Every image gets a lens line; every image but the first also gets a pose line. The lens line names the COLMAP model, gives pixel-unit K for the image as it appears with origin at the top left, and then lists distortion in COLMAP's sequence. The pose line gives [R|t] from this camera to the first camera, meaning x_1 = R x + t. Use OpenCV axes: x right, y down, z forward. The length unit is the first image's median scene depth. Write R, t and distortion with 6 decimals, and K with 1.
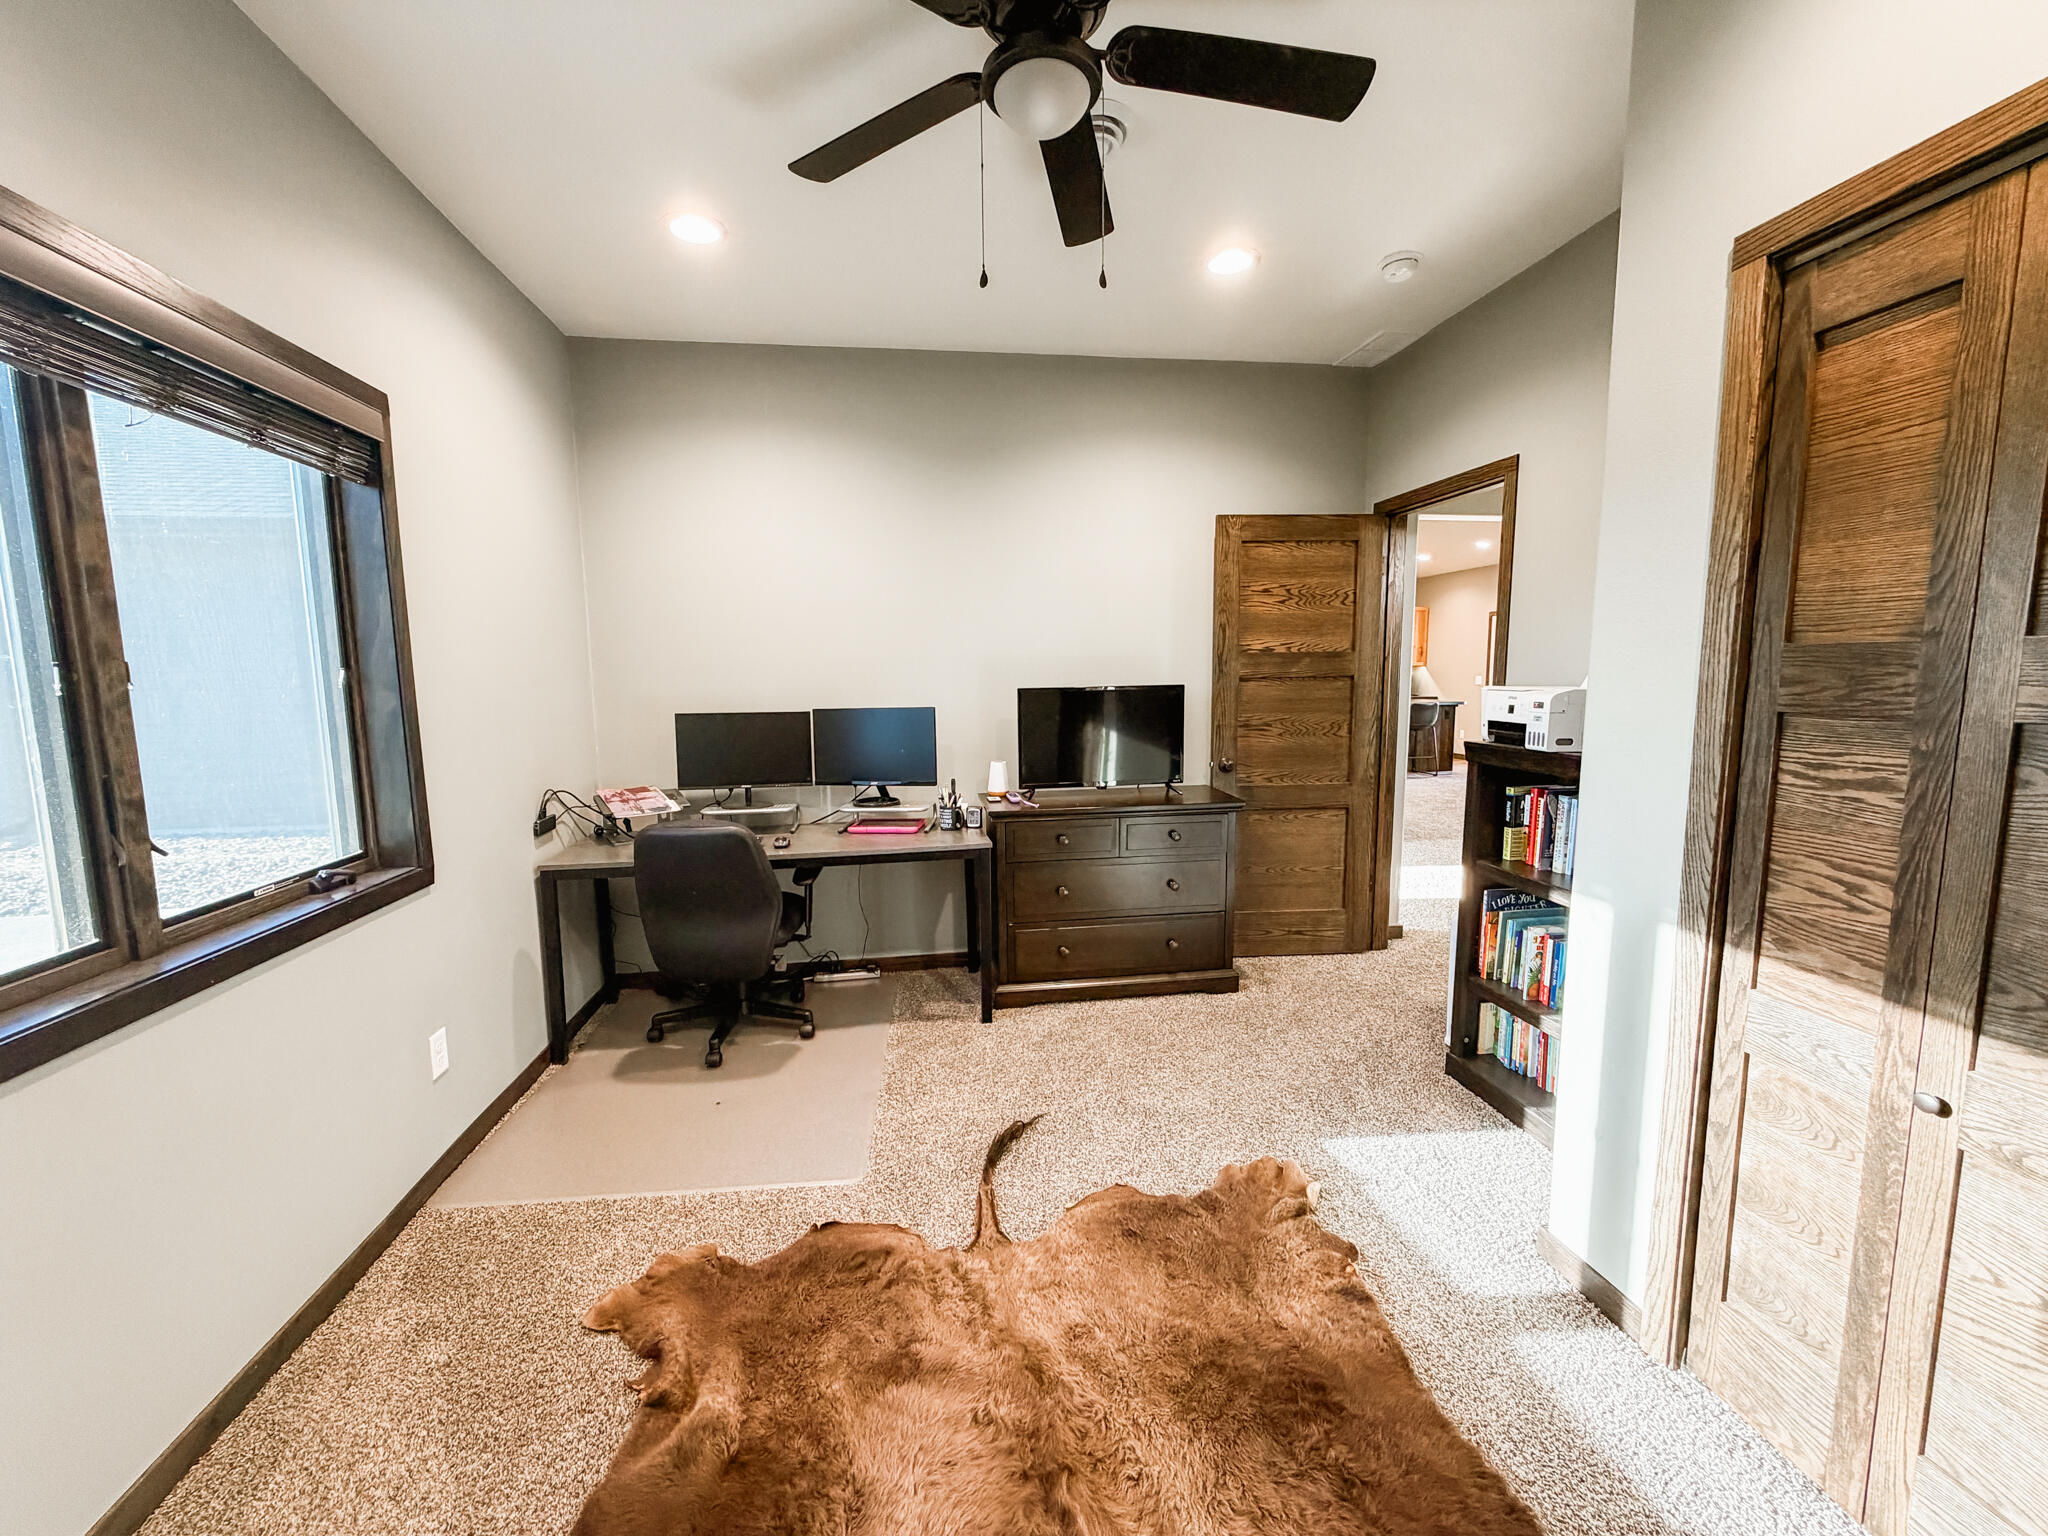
lens RADIAL K [[816.3, 0, 1013.8], [0, 816.3, 765.2], [0, 0, 1]] dist [-0.000674, -0.000278]
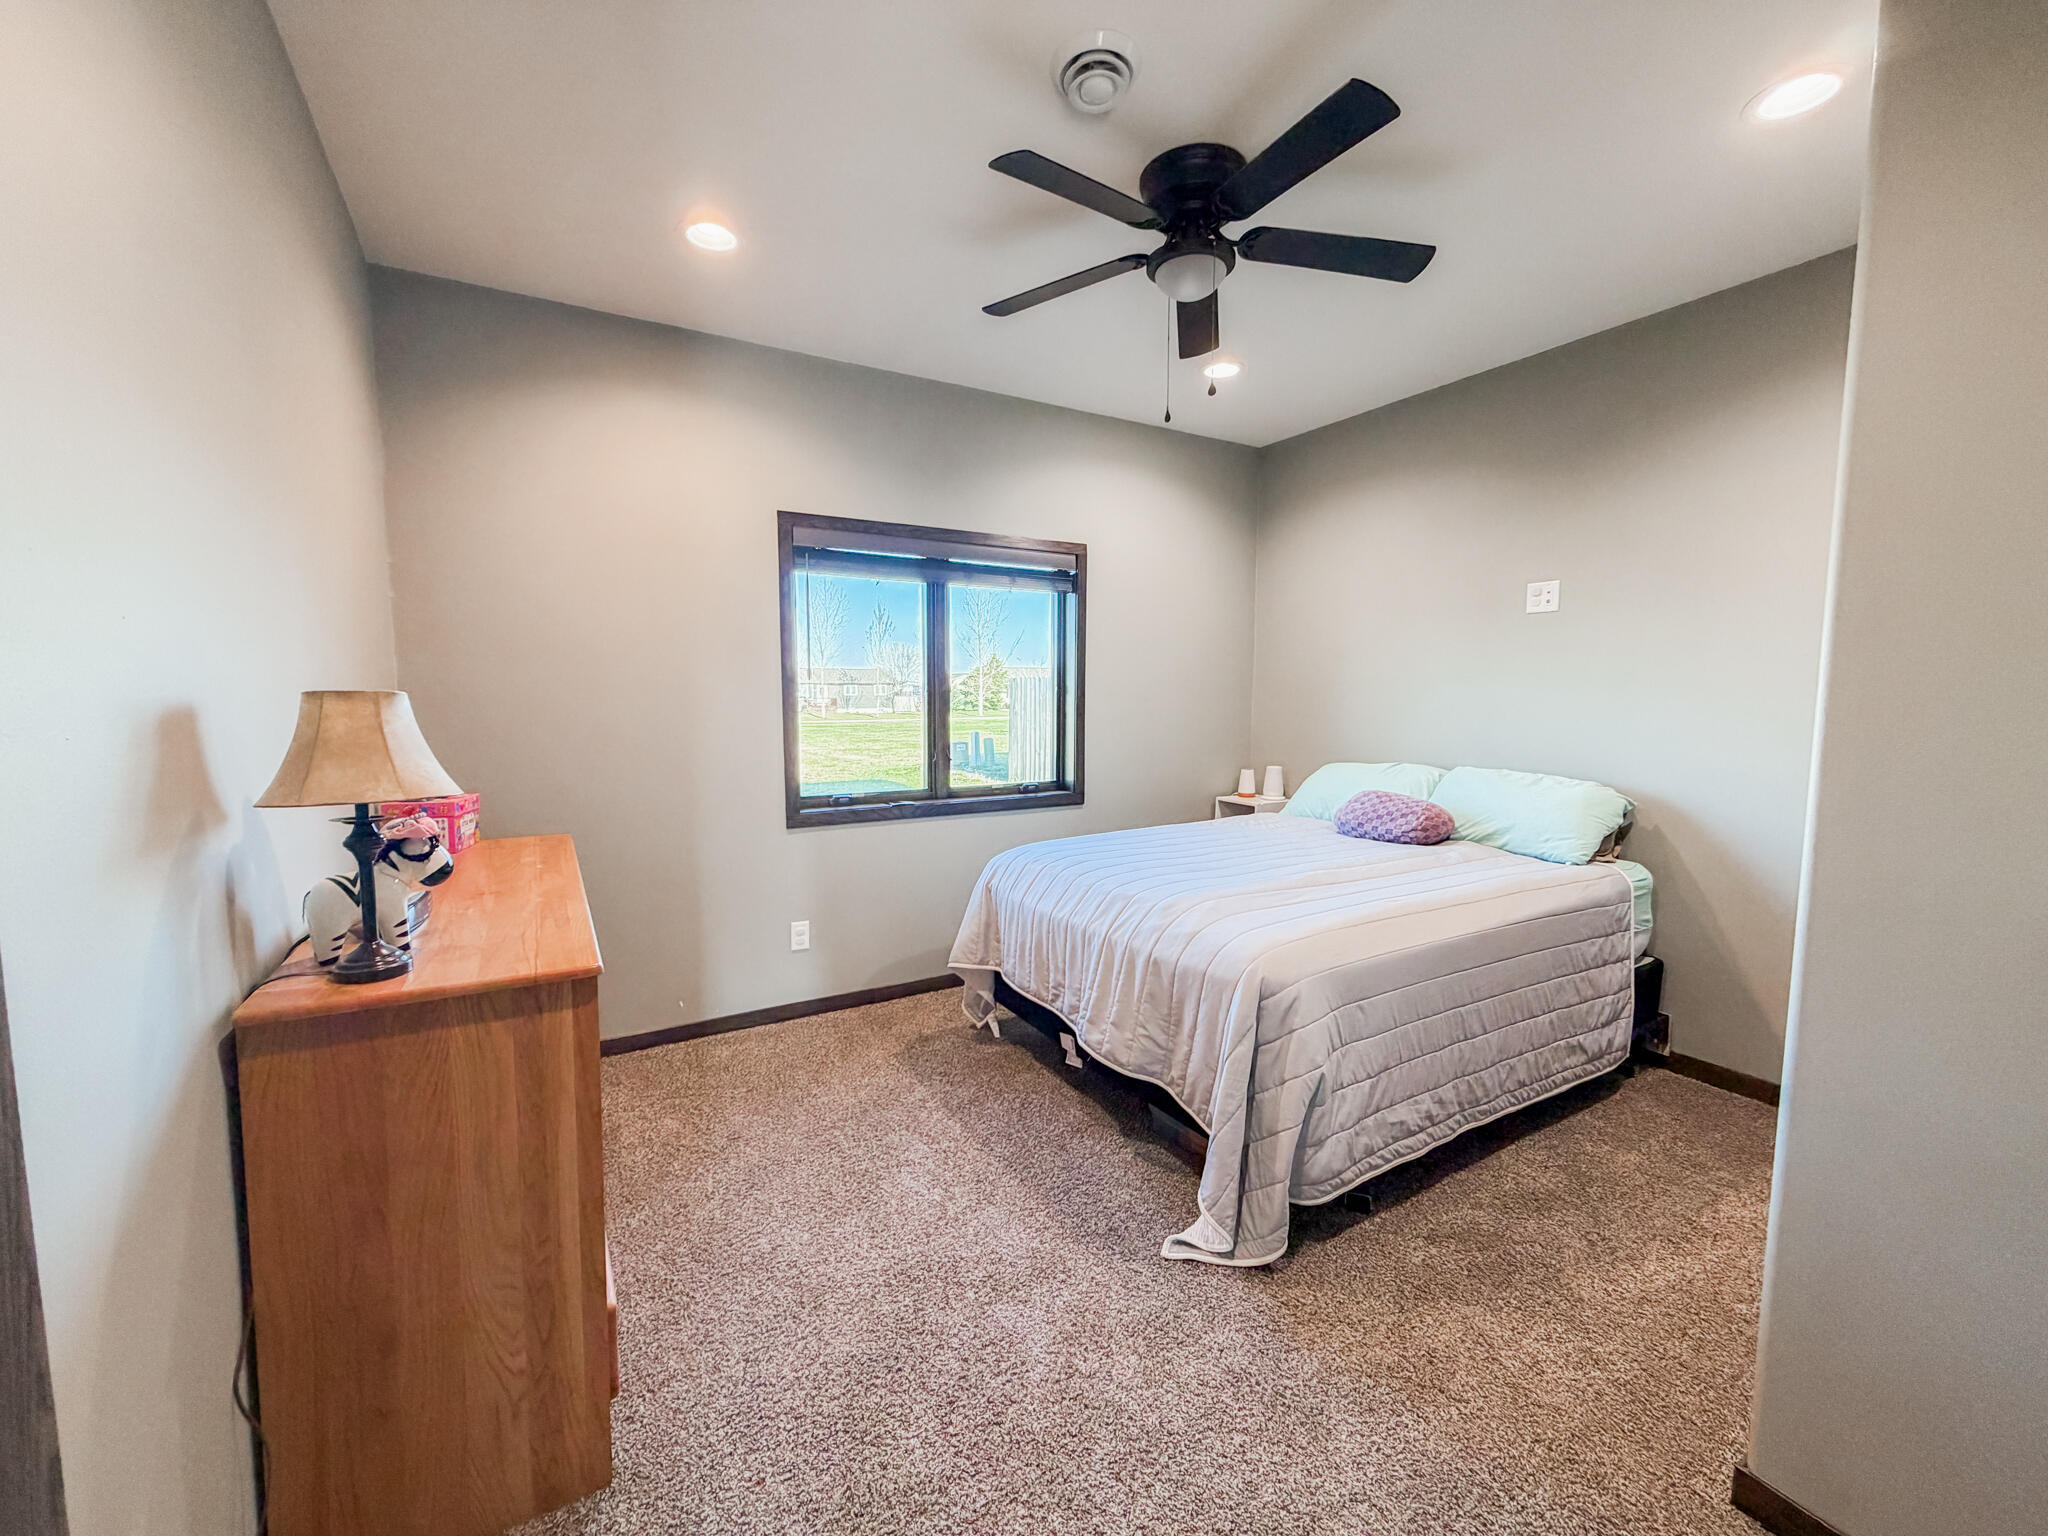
lens RADIAL K [[816.3, 0, 1013.8], [0, 816.3, 765.2], [0, 0, 1]] dist [-0.000674, -0.000278]
pose [[0.375492, 0.095745, -0.921867, 0.962084], [-0.114877, 0.991788, 0.056216, -0.029062], [0.919679, 0.084792, 0.383407, 0.151550]]
